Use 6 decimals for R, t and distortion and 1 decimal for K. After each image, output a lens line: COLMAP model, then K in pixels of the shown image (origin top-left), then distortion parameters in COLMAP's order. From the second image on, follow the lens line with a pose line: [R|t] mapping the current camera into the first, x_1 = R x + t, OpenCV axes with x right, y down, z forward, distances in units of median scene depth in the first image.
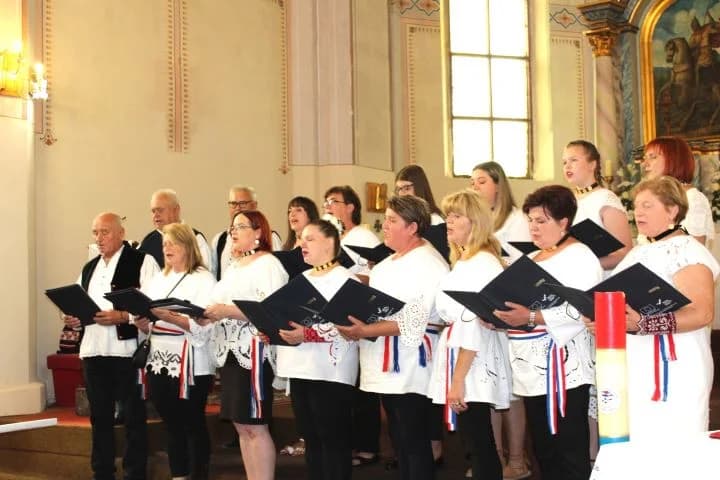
lens RADIAL K [[1045.2, 0, 360.1], [0, 1045.2, 240.4], [0, 0, 1]] dist [-0.019218, 0.000000]
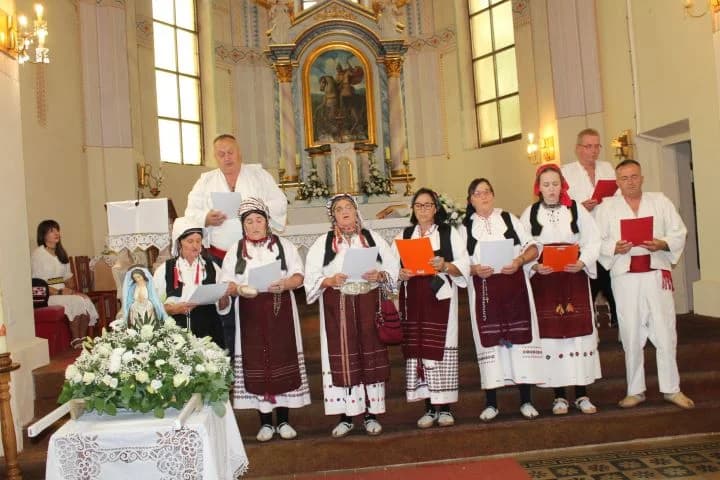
lens RADIAL K [[744.6, 0, 347.2], [0, 744.6, 217.7], [0, 0, 1]] dist [-0.075865, 0.000000]
pose [[0.735158, -0.006904, 0.677861, -0.416797], [0.017447, 0.999810, -0.008740, 0.022669], [-0.677671, 0.018252, 0.735138, 0.194038]]
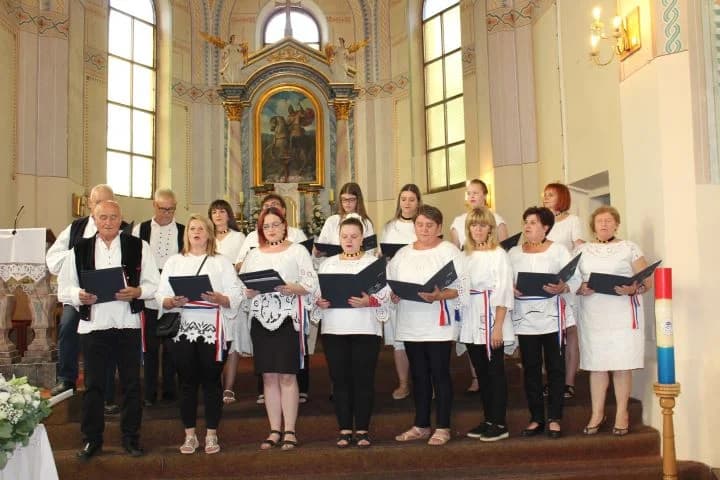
lens RADIAL K [[710.3, 0, 355.8], [0, 710.3, 223.2], [0, 0, 1]] dist [-0.099185, 0.000000]
pose [[0.729478, 0.058845, 0.681469, -0.319954], [-0.026387, 0.997972, -0.057928, 0.020682], [-0.683496, 0.024275, 0.729551, 0.169349]]
